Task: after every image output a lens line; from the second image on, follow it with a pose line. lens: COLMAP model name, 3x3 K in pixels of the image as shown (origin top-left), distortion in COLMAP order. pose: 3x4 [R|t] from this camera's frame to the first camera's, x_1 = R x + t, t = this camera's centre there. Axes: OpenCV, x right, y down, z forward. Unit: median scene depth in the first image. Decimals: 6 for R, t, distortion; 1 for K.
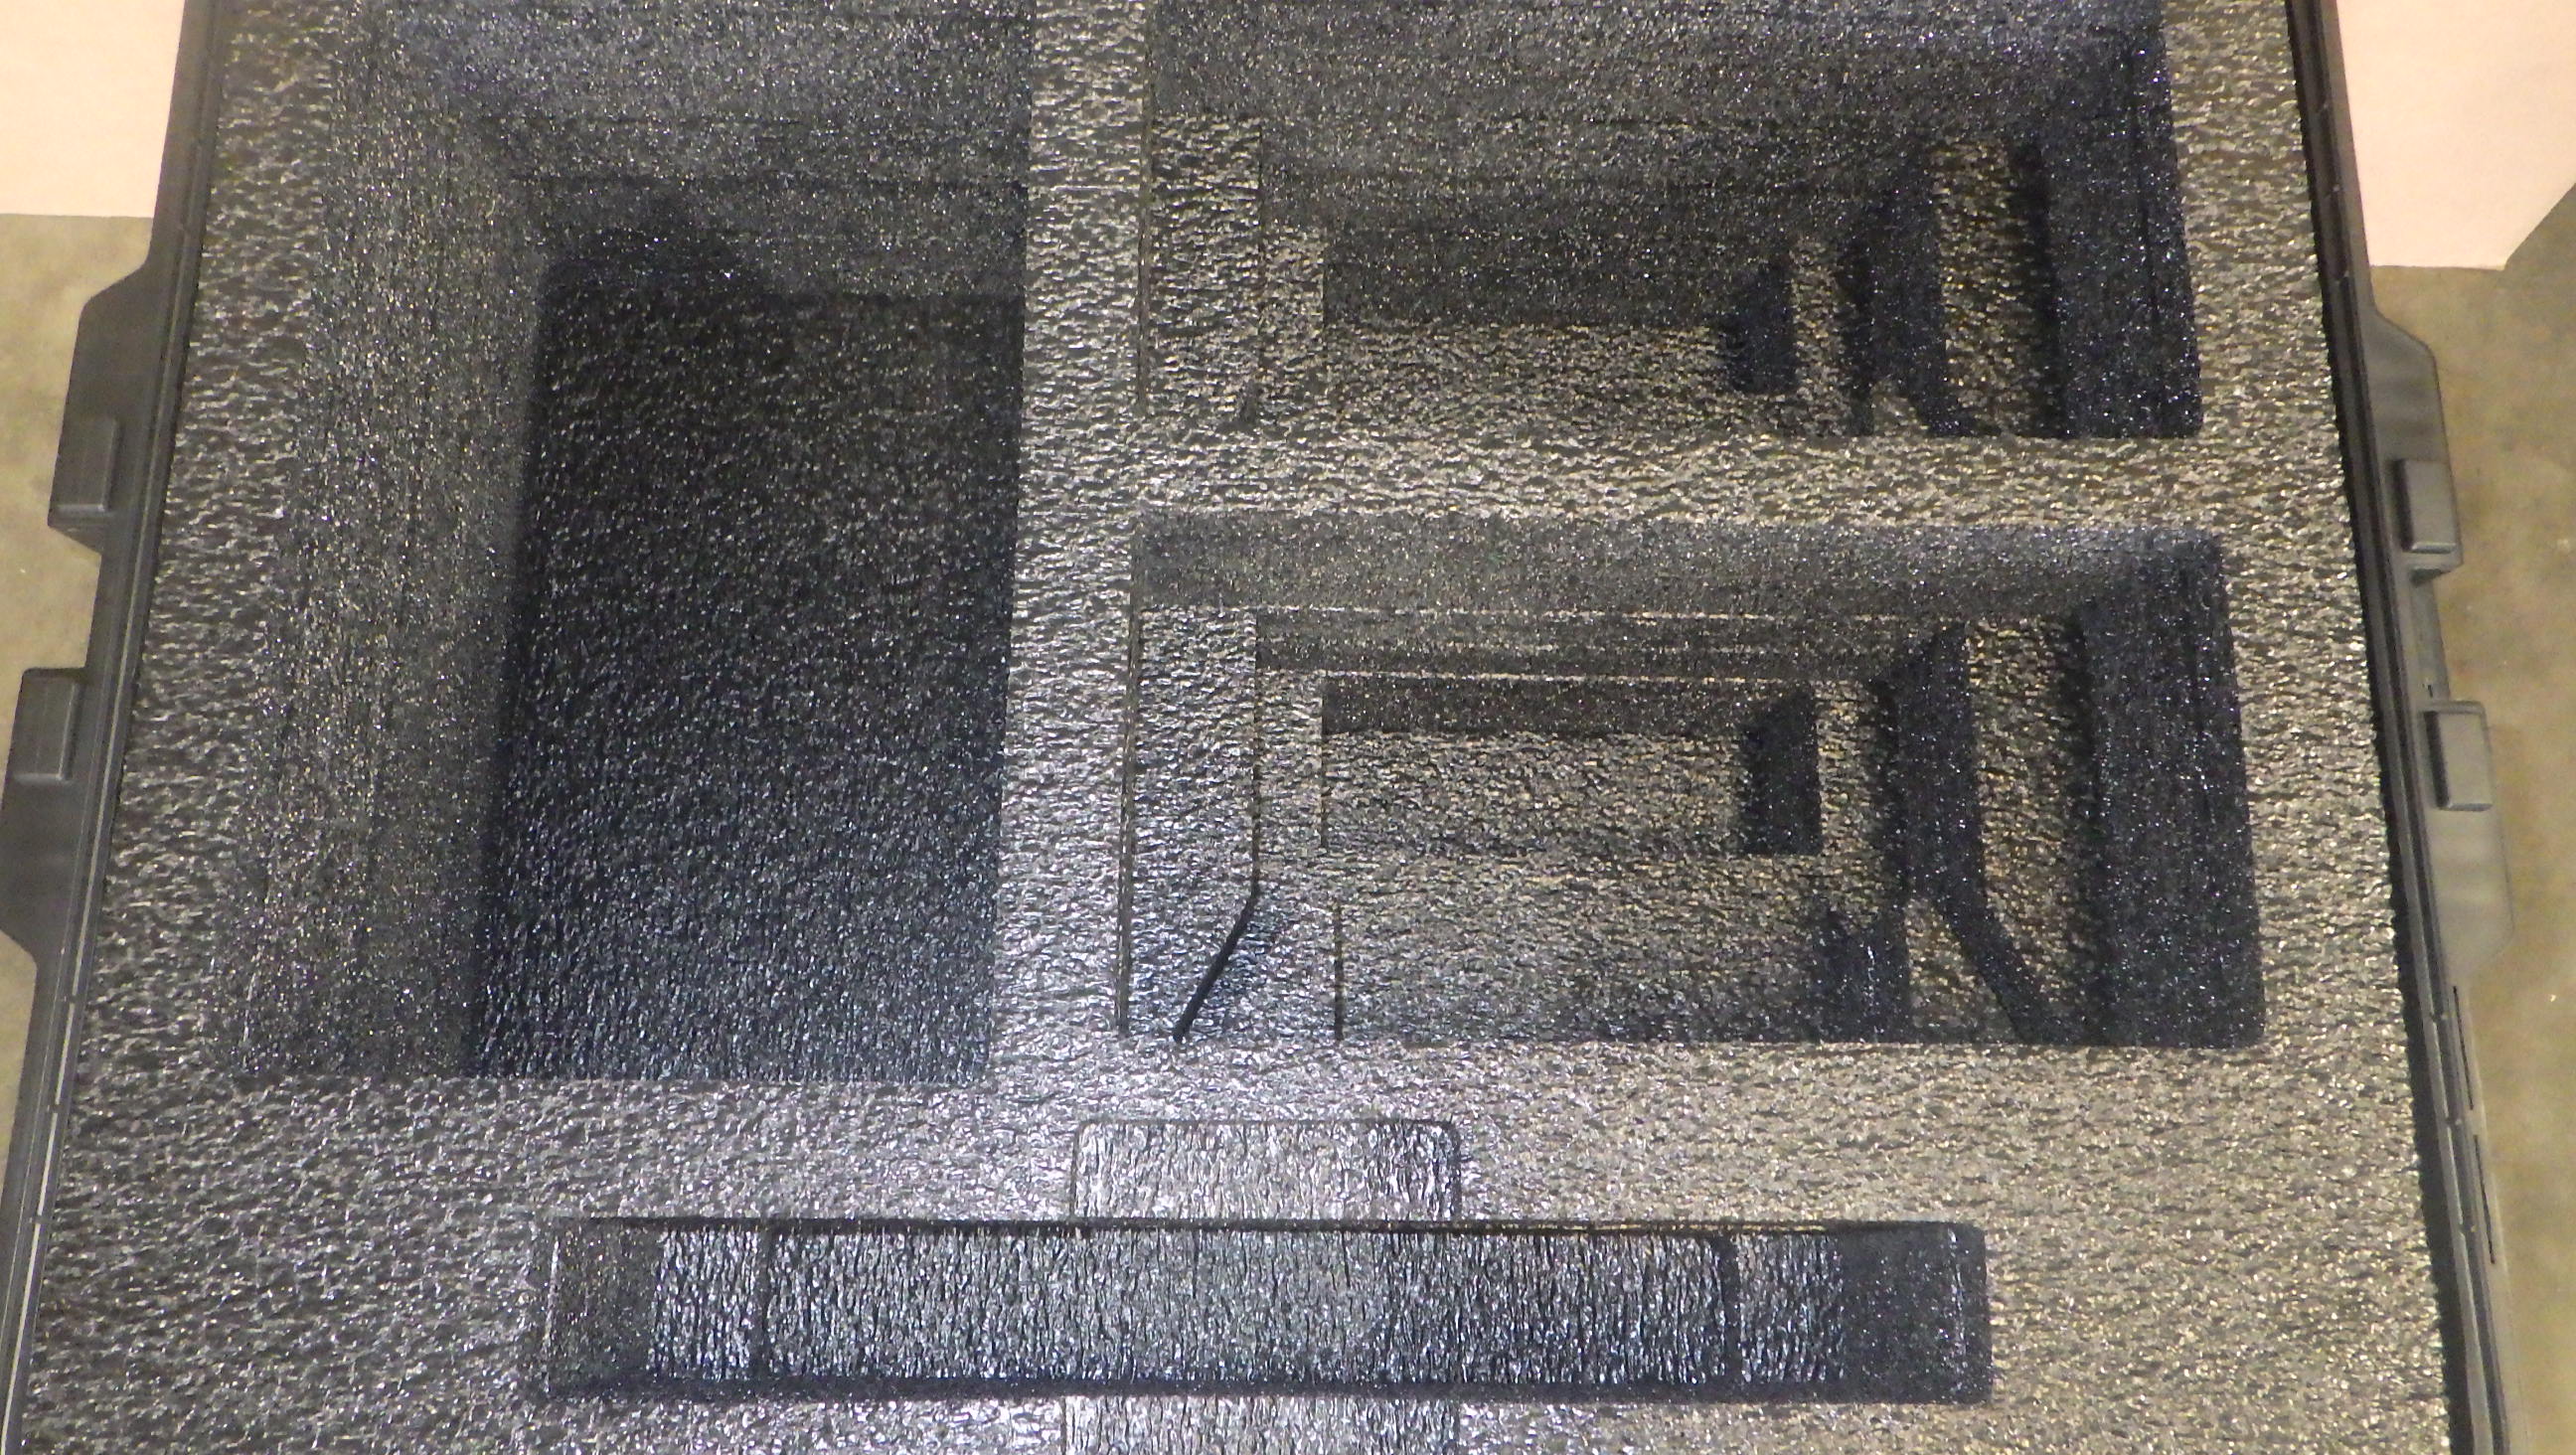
lens RADIAL K [[2122.6, 0, 1288.0], [0, 2122.6, 727.5], [0, 0, 1]] dist [0.018867, -0.003313]
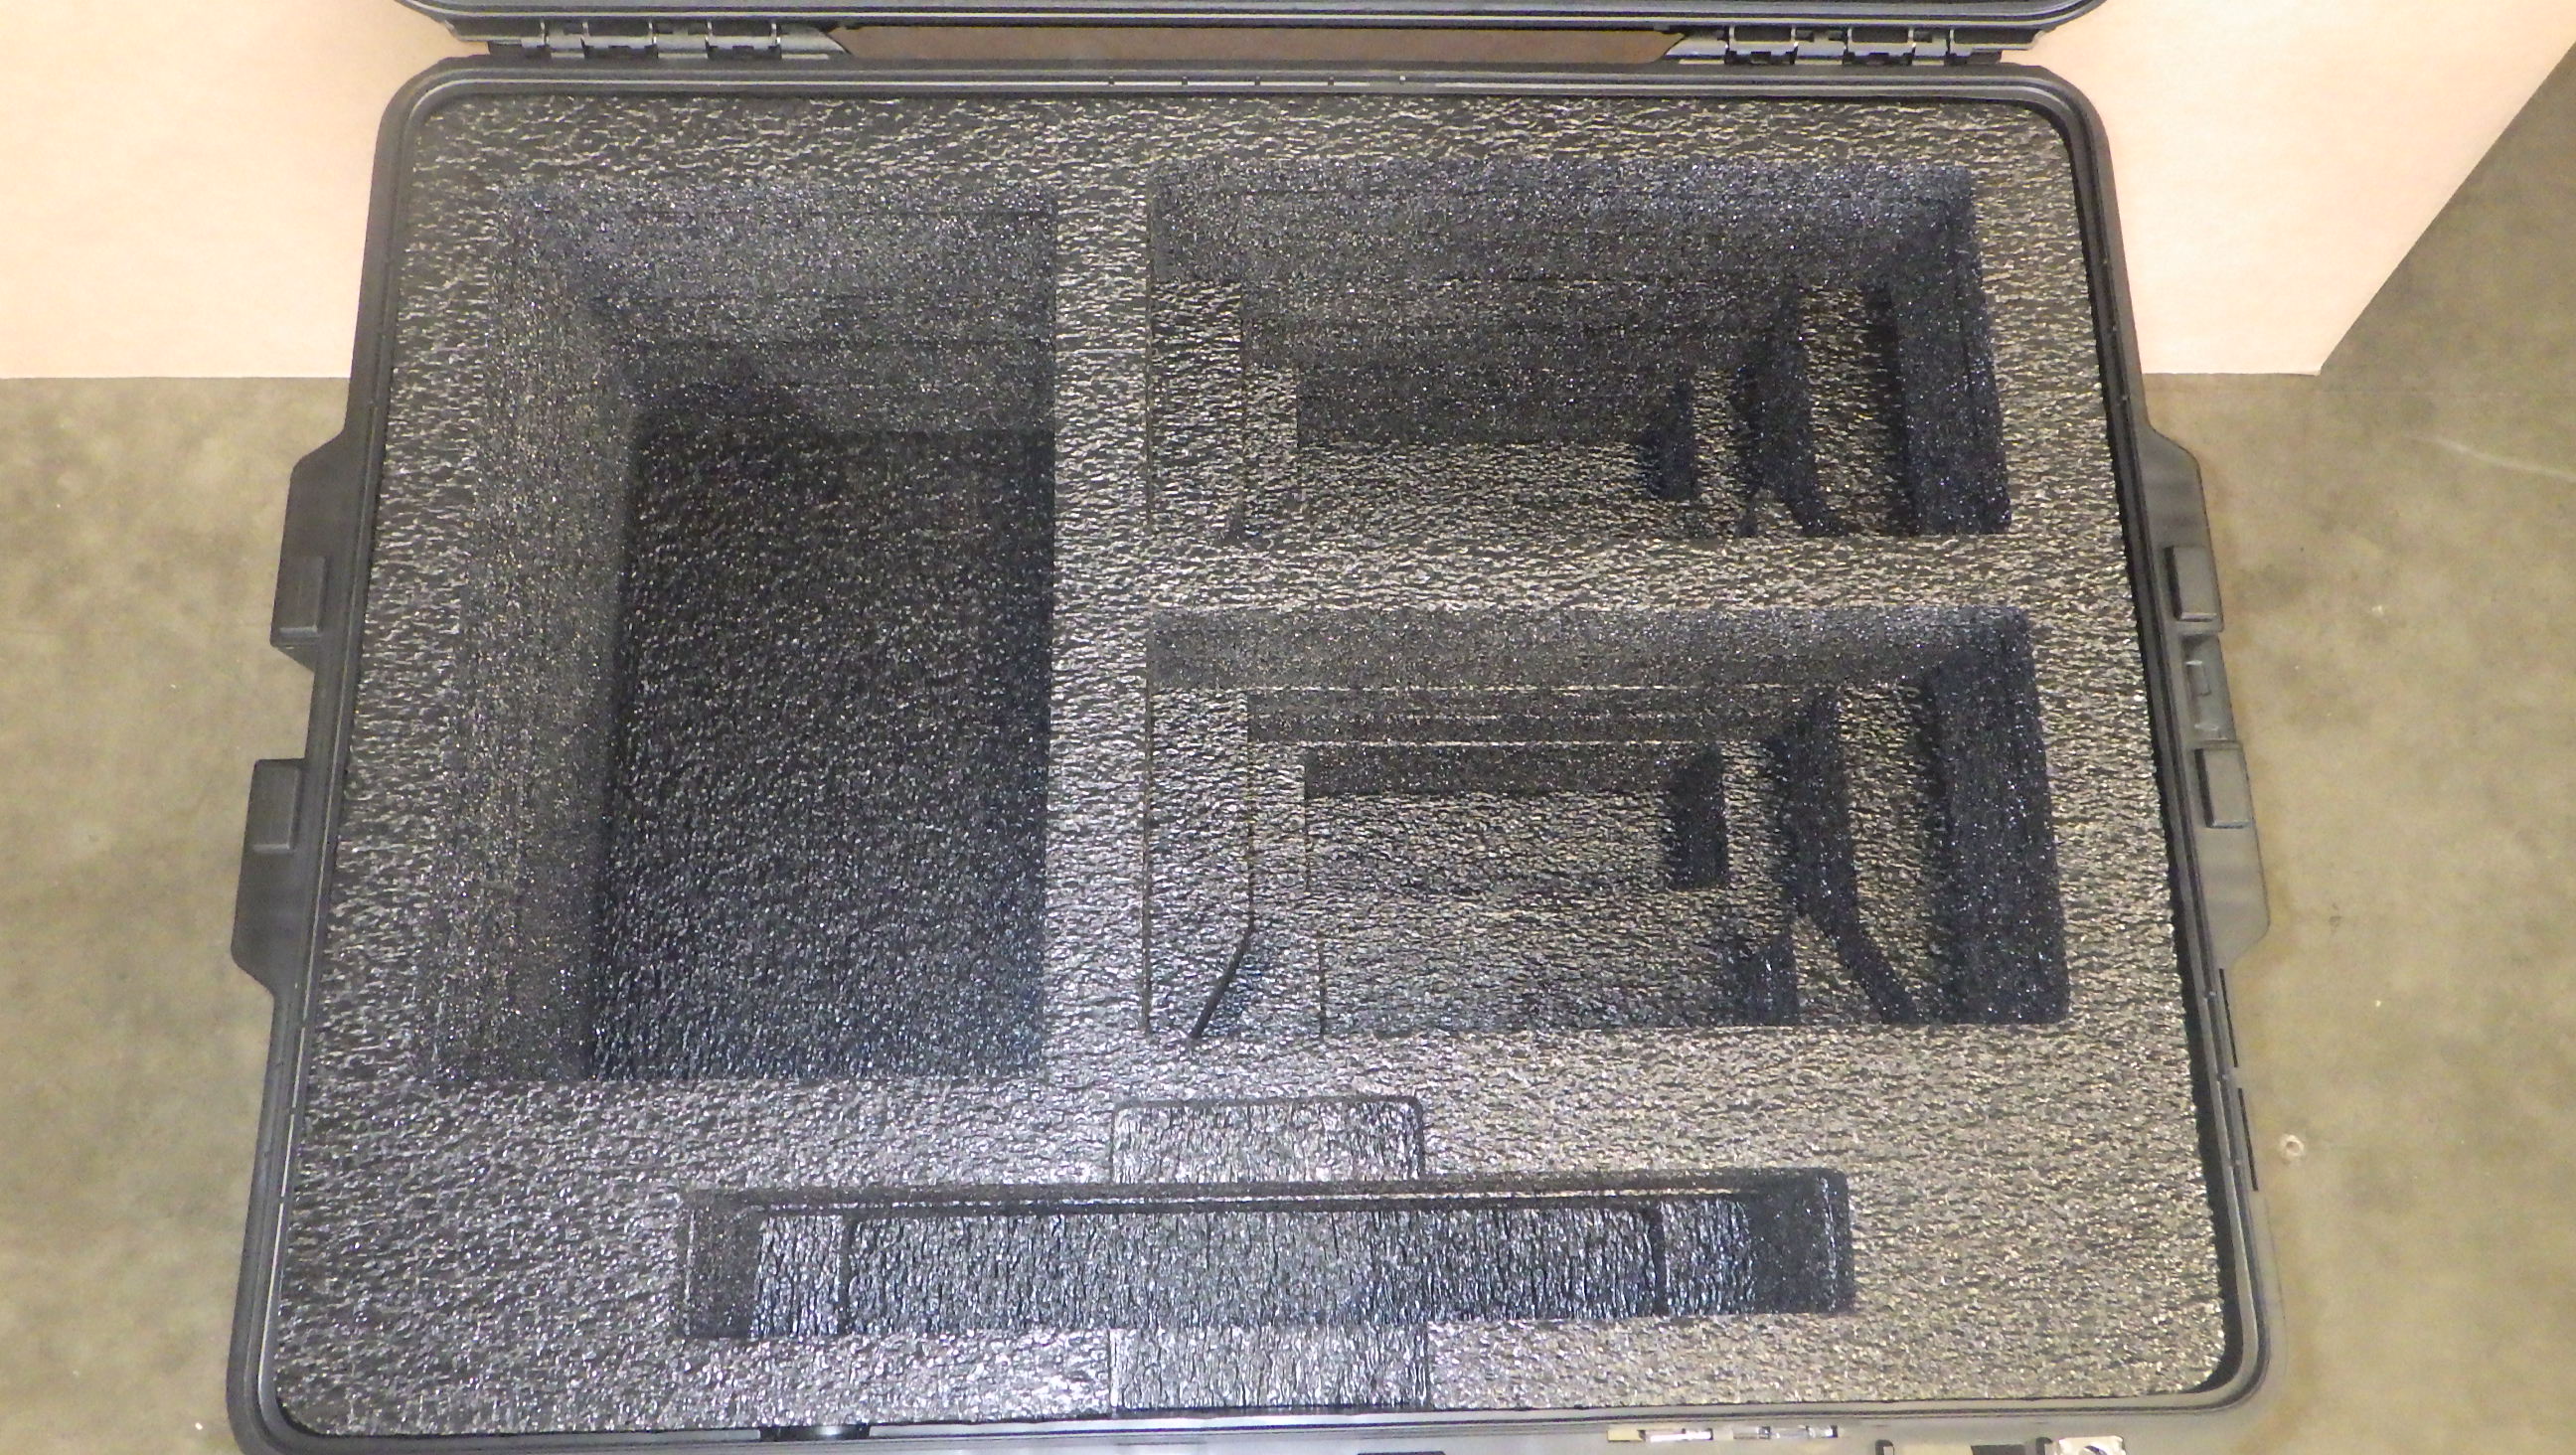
lens RADIAL K [[2122.6, 0, 1288.0], [0, 2122.6, 727.5], [0, 0, 1]] dist [0.018867, -0.003313]
pose [[0.999688, -0.023609, 0.008116, -0.002341], [0.023938, 0.998778, -0.043246, 0.020242], [-0.007085, 0.043427, 0.999031, -0.226557]]
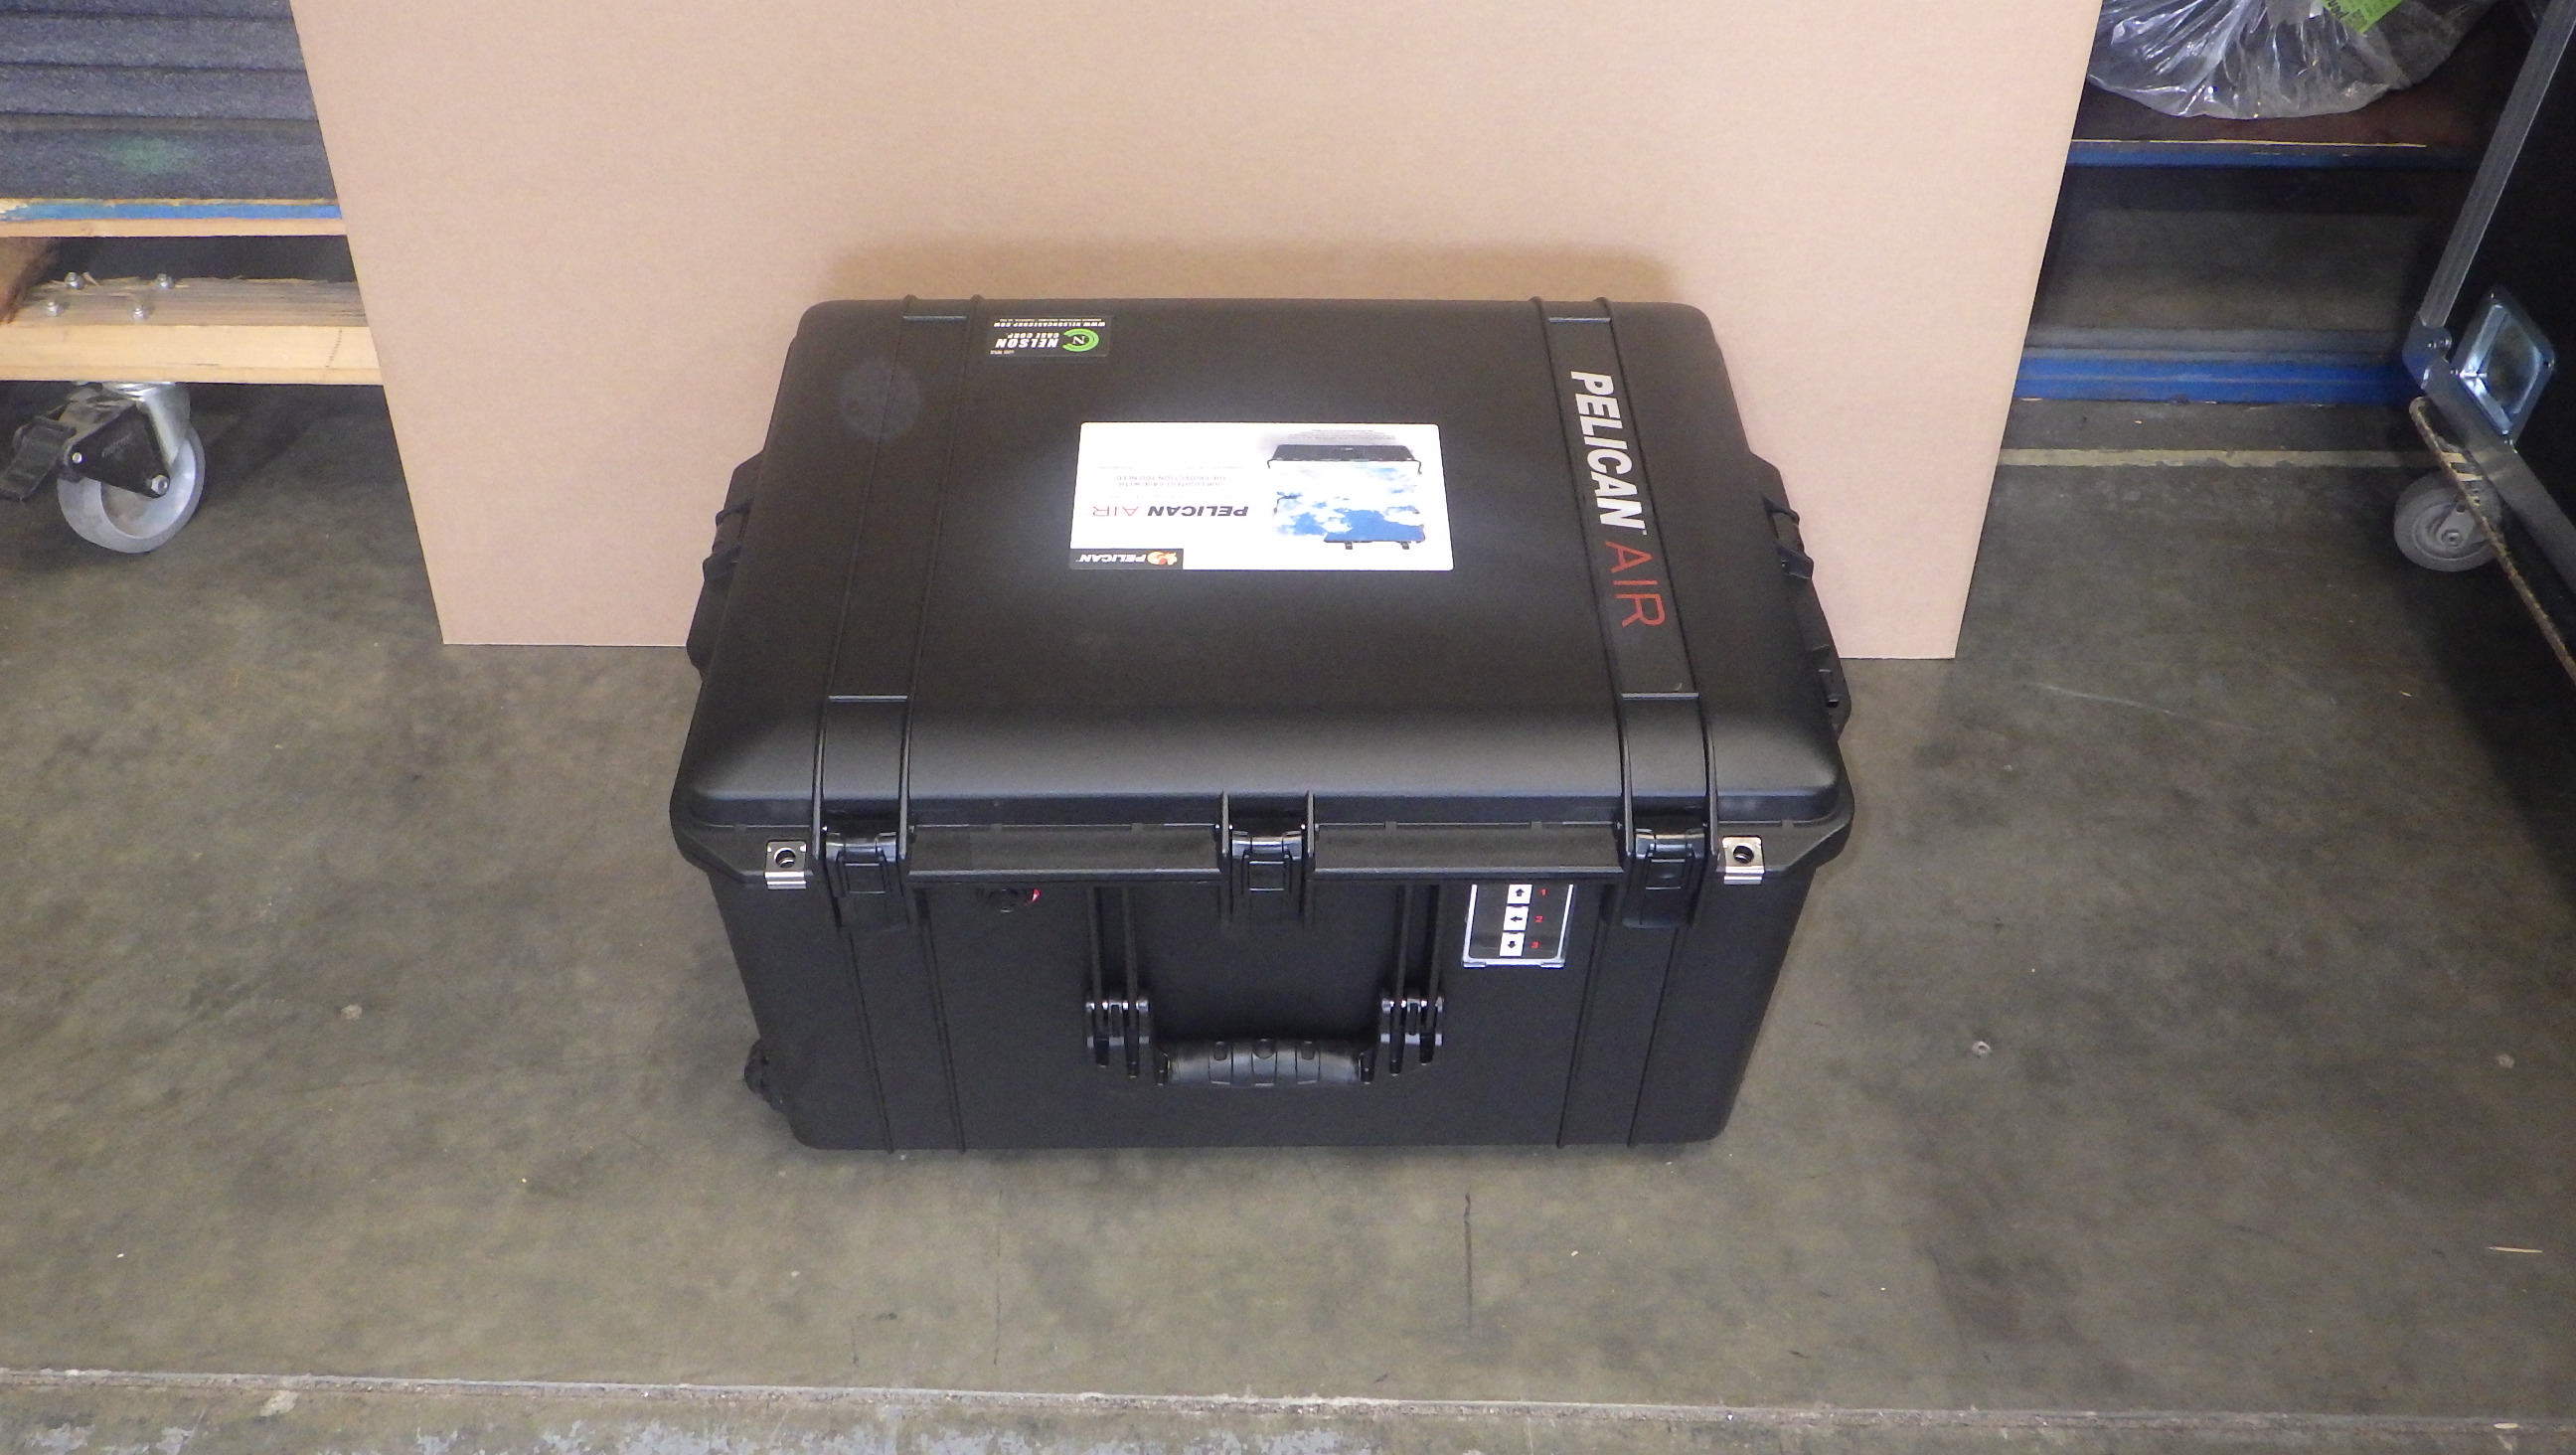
lens RADIAL K [[2122.6, 0, 1288.0], [0, 2122.6, 727.5], [0, 0, 1]] dist [0.018867, -0.003313]
pose [[0.999687, -0.024991, 0.000789, 0.009958], [0.021689, 0.851050, -0.524636, 0.855745], [0.012439, 0.524489, 0.851326, -0.612897]]
